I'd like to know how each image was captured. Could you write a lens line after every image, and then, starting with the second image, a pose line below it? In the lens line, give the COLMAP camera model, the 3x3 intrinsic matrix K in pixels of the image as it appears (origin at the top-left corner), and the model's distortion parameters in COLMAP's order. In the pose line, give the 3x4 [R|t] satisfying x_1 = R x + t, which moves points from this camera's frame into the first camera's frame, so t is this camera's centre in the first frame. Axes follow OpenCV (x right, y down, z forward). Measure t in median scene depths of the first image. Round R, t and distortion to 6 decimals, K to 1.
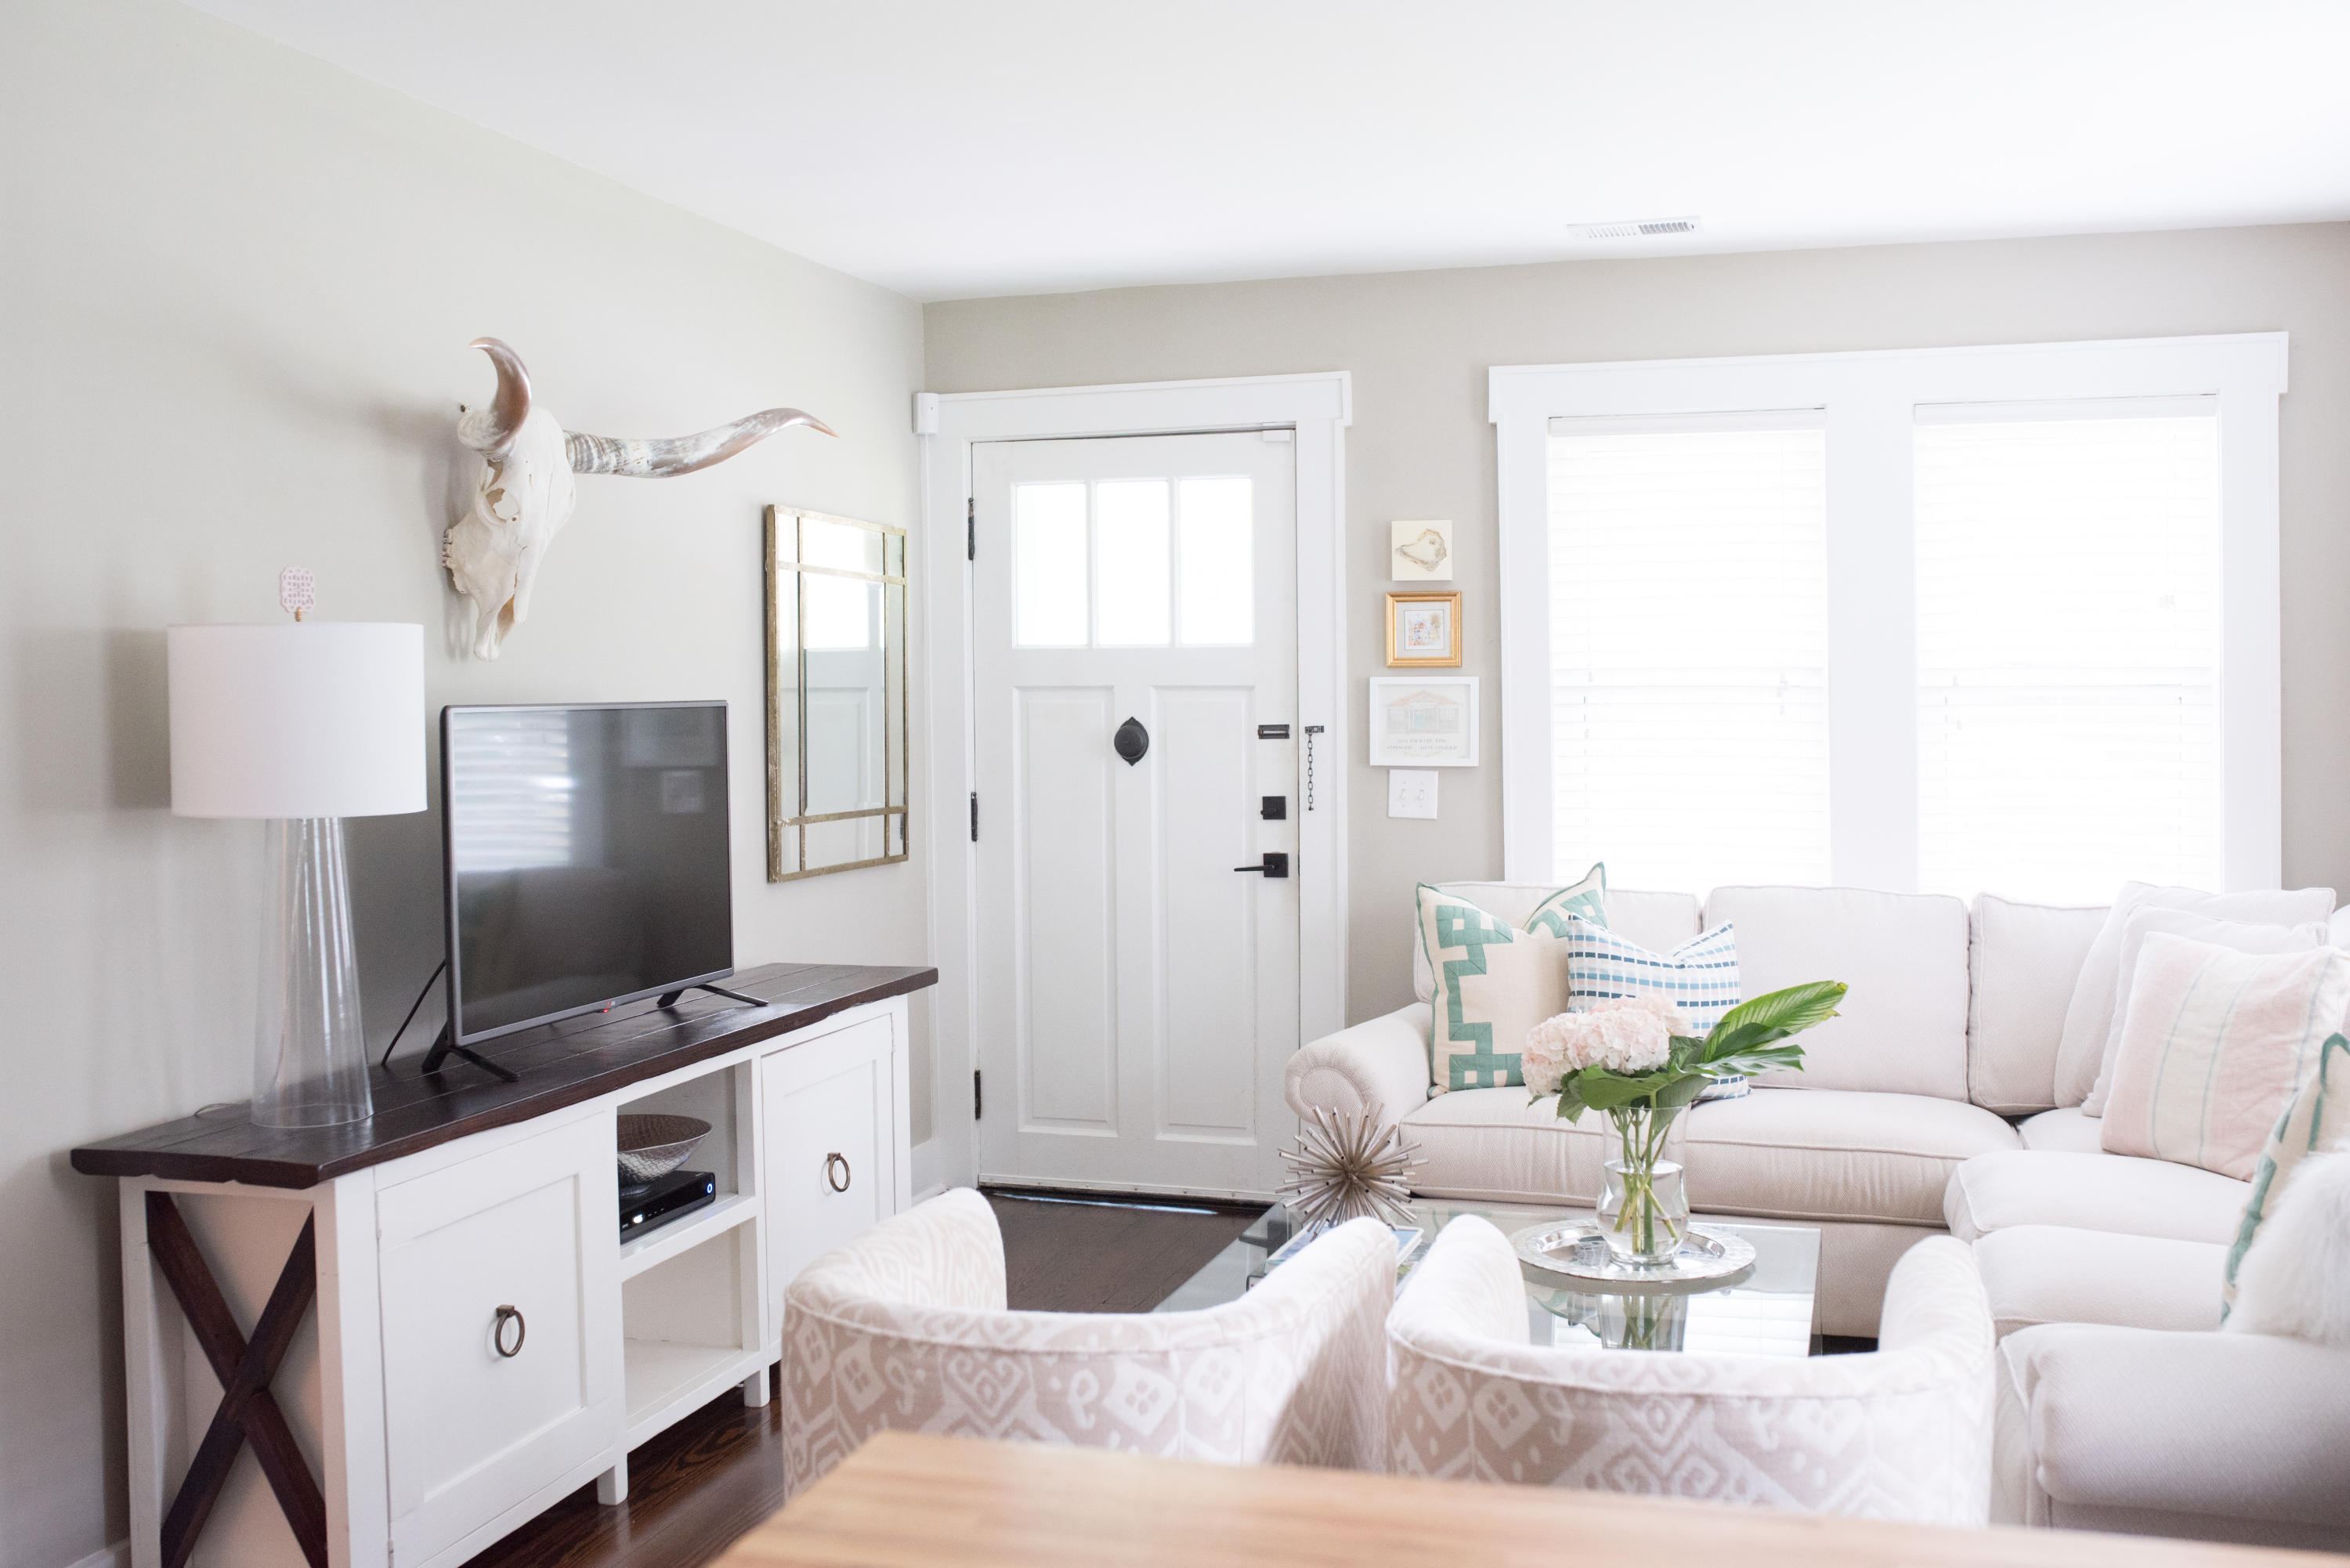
lens RADIAL K [[2256.0, 0, 1175.0], [0, 2256.0, 784.0], [0, 0, 1]] dist [-0.031484, 0.003339]
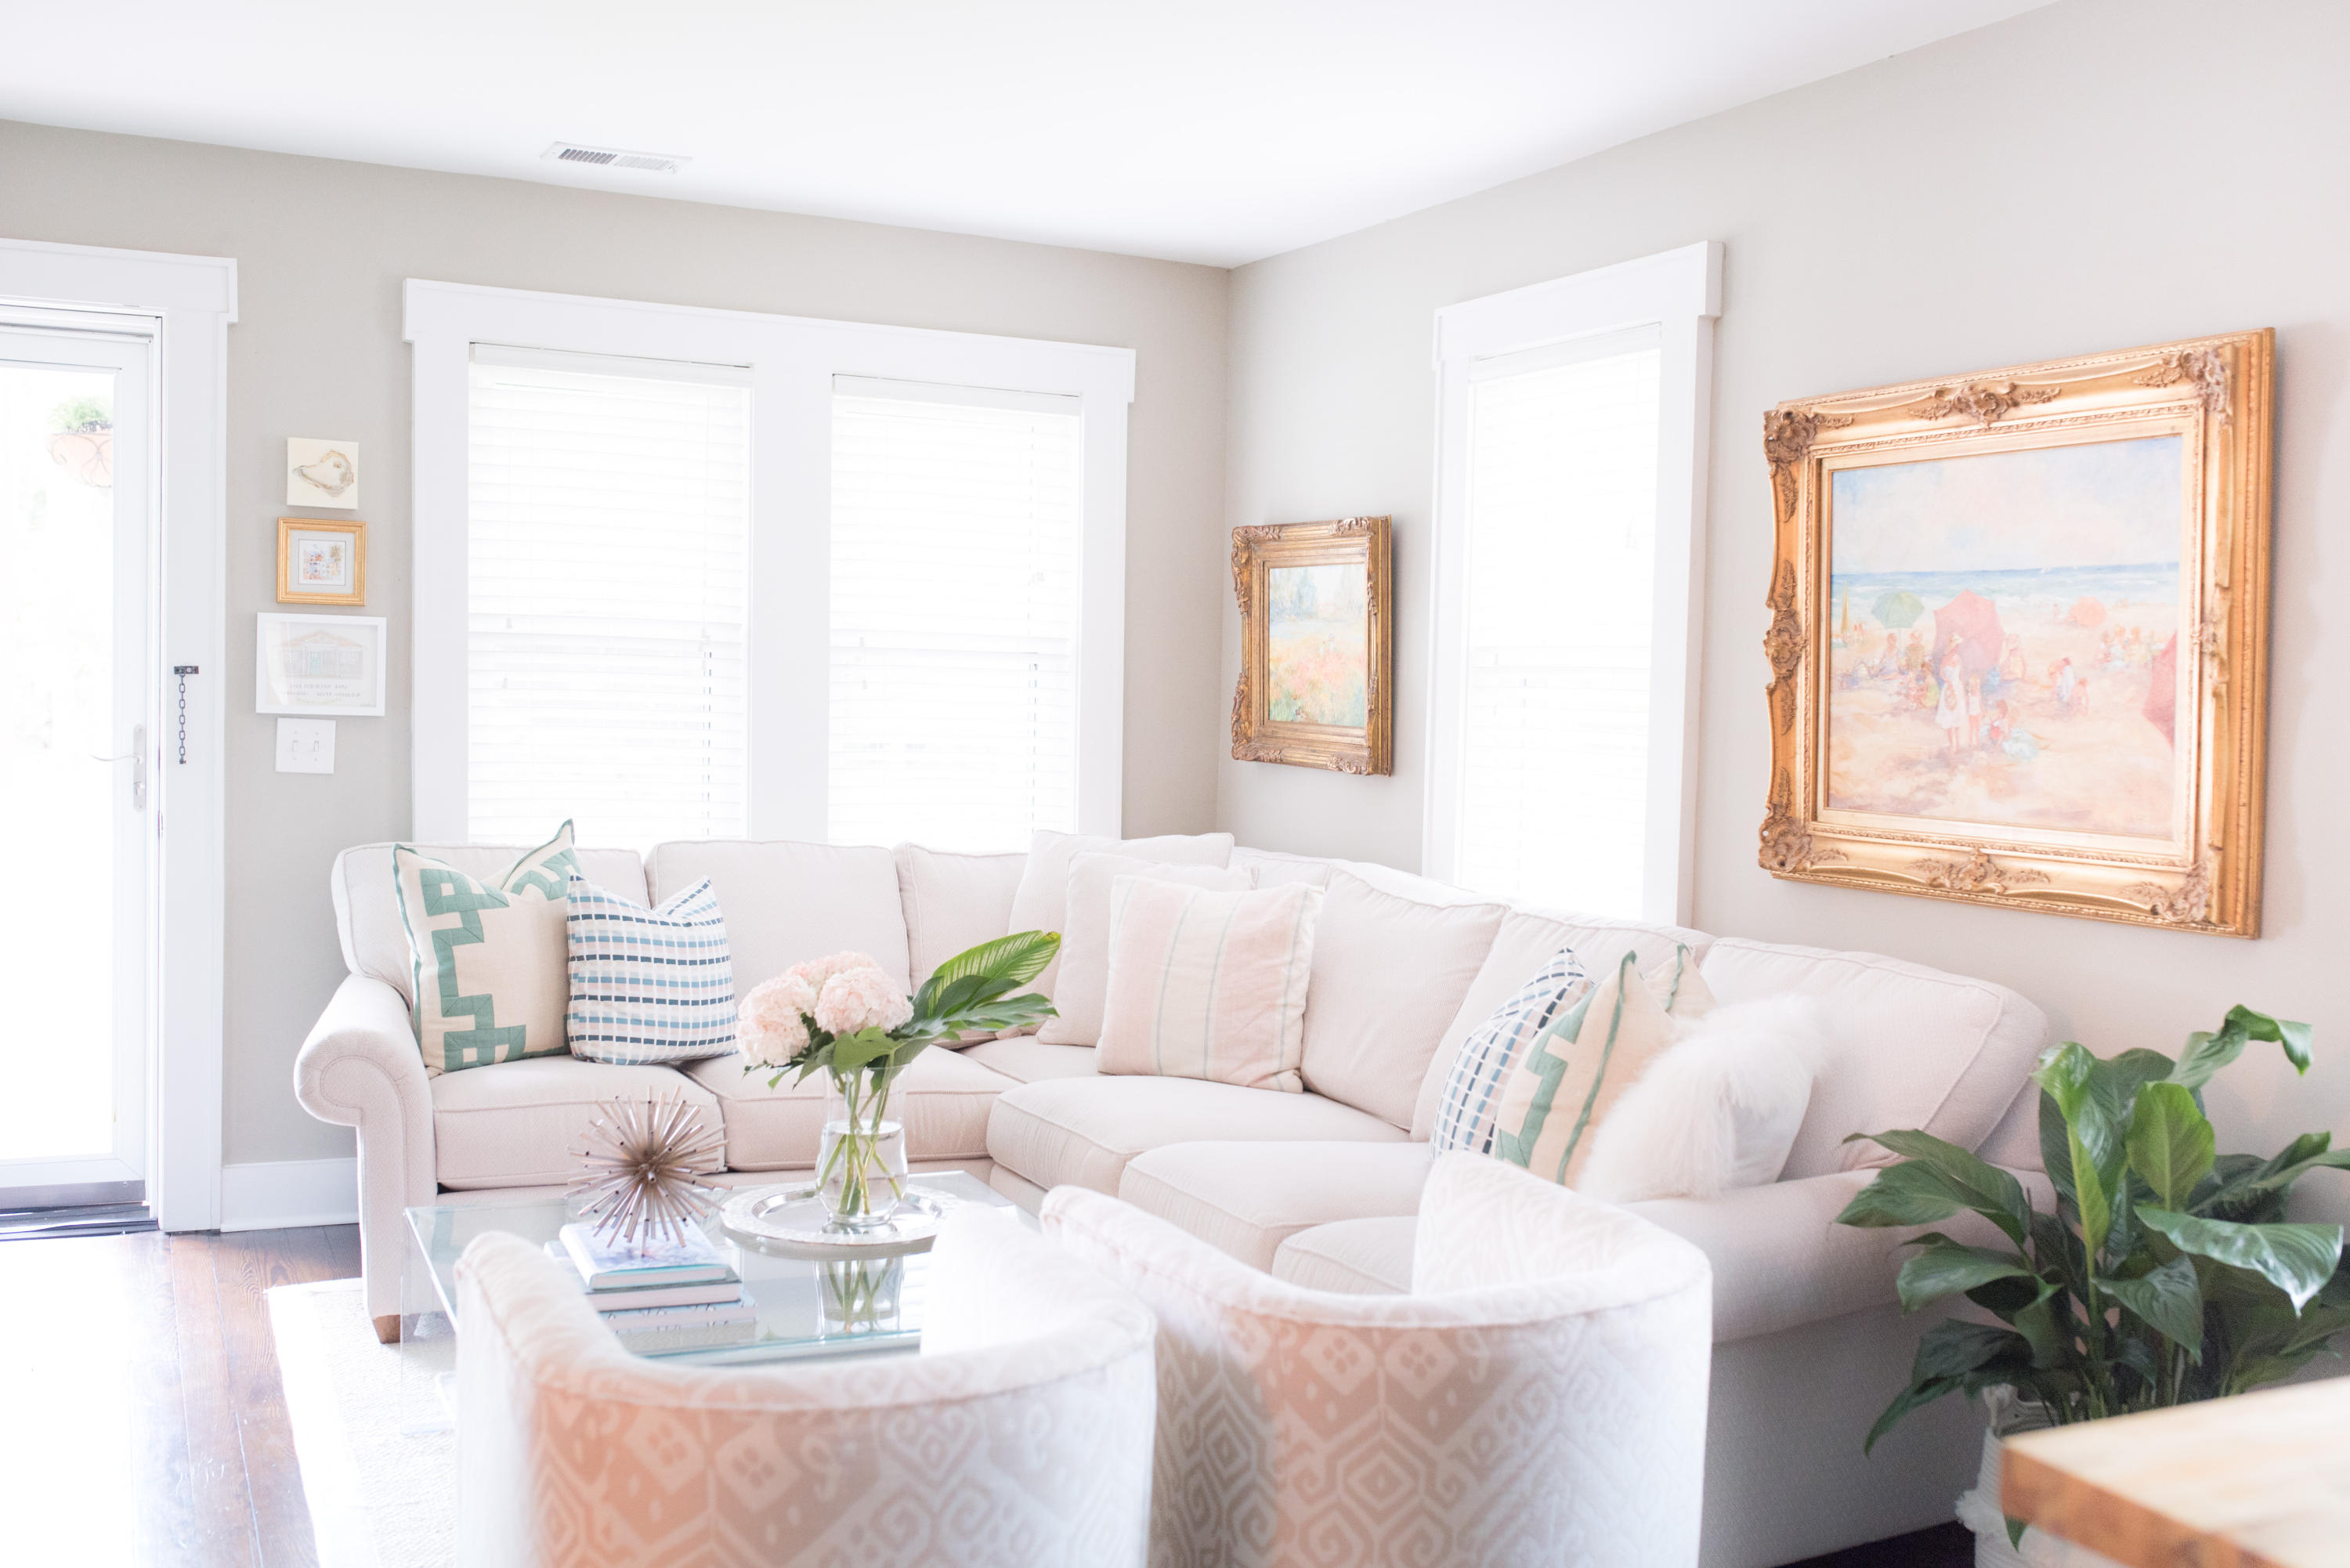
lens RADIAL K [[2215.1, 0, 1175.0], [0, 2215.1, 784.0], [0, 0, 1]] dist [-0.072592, 0.084268]
pose [[0.743109, -0.004087, 0.669158, -0.259376], [-0.010700, 0.999781, 0.017989, 0.000369], [-0.669084, -0.020528, 0.742903, 0.146391]]
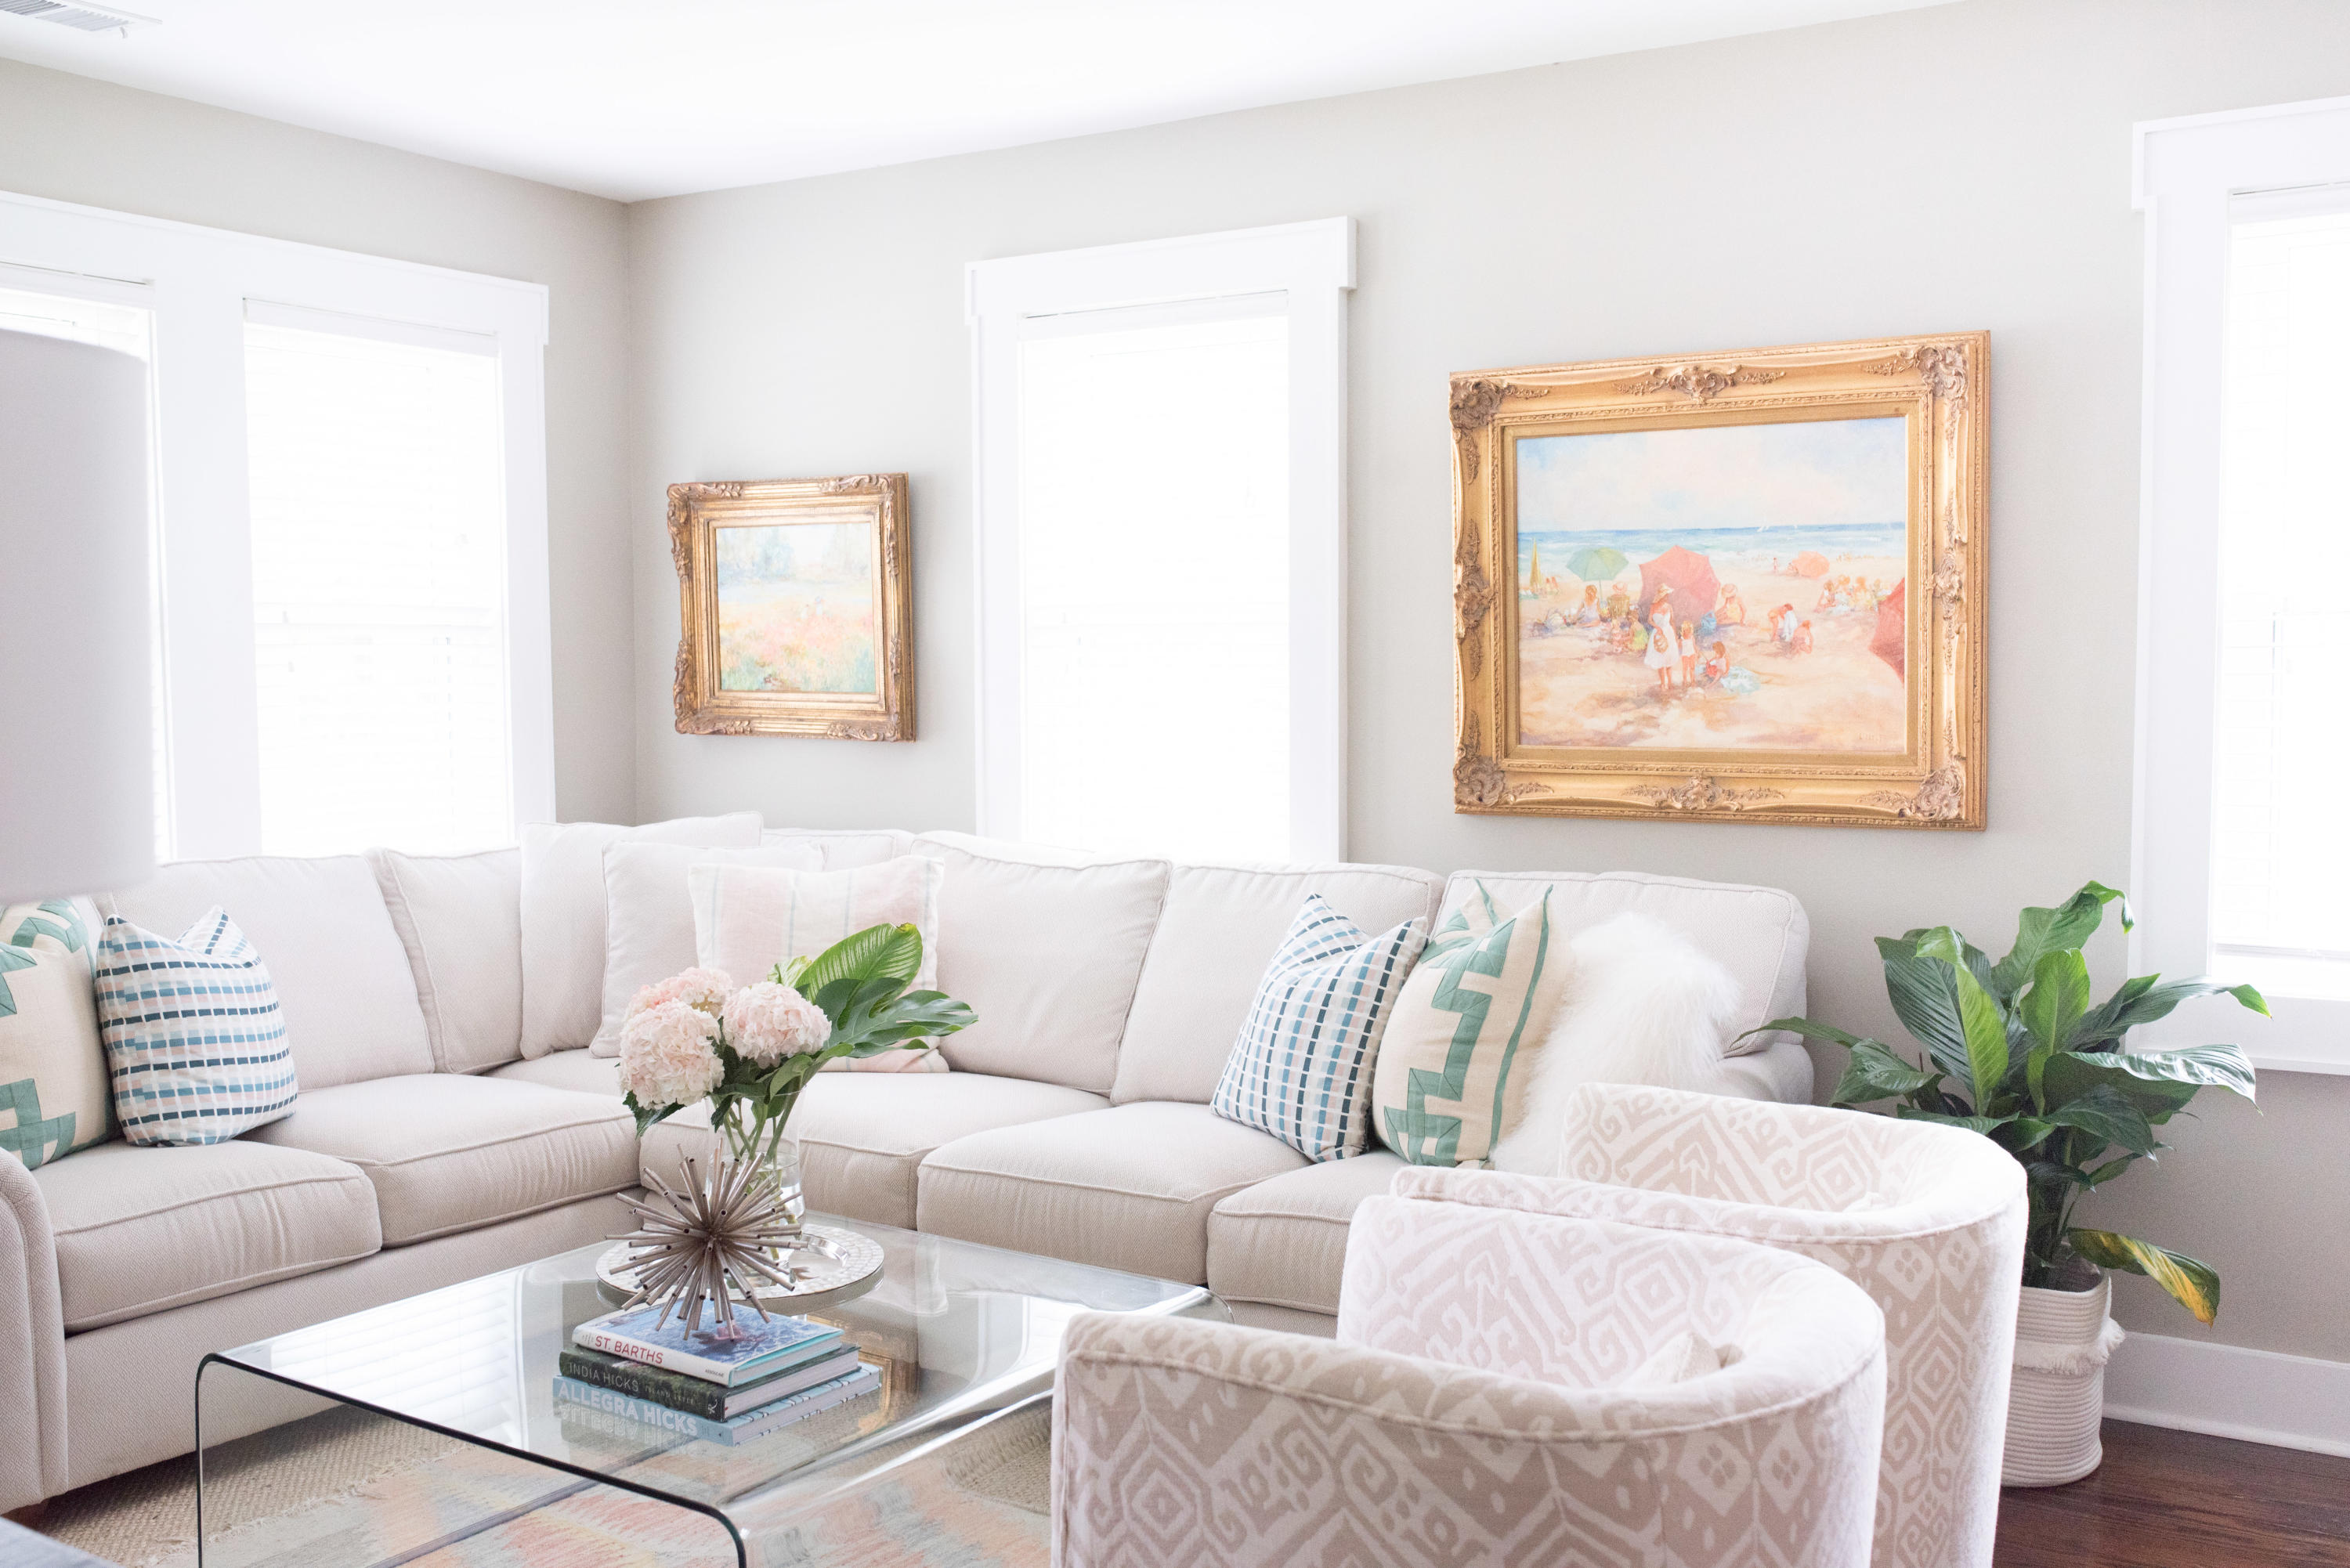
lens RADIAL K [[2215.1, 0, 1175.0], [0, 2215.1, 784.0], [0, 0, 1]] dist [-0.072592, 0.084268]
pose [[0.283242, -0.052448, 0.957613, -0.428393], [0.033462, 0.998436, 0.044787, -0.007660], [-0.958465, 0.019359, 0.284554, 0.456574]]
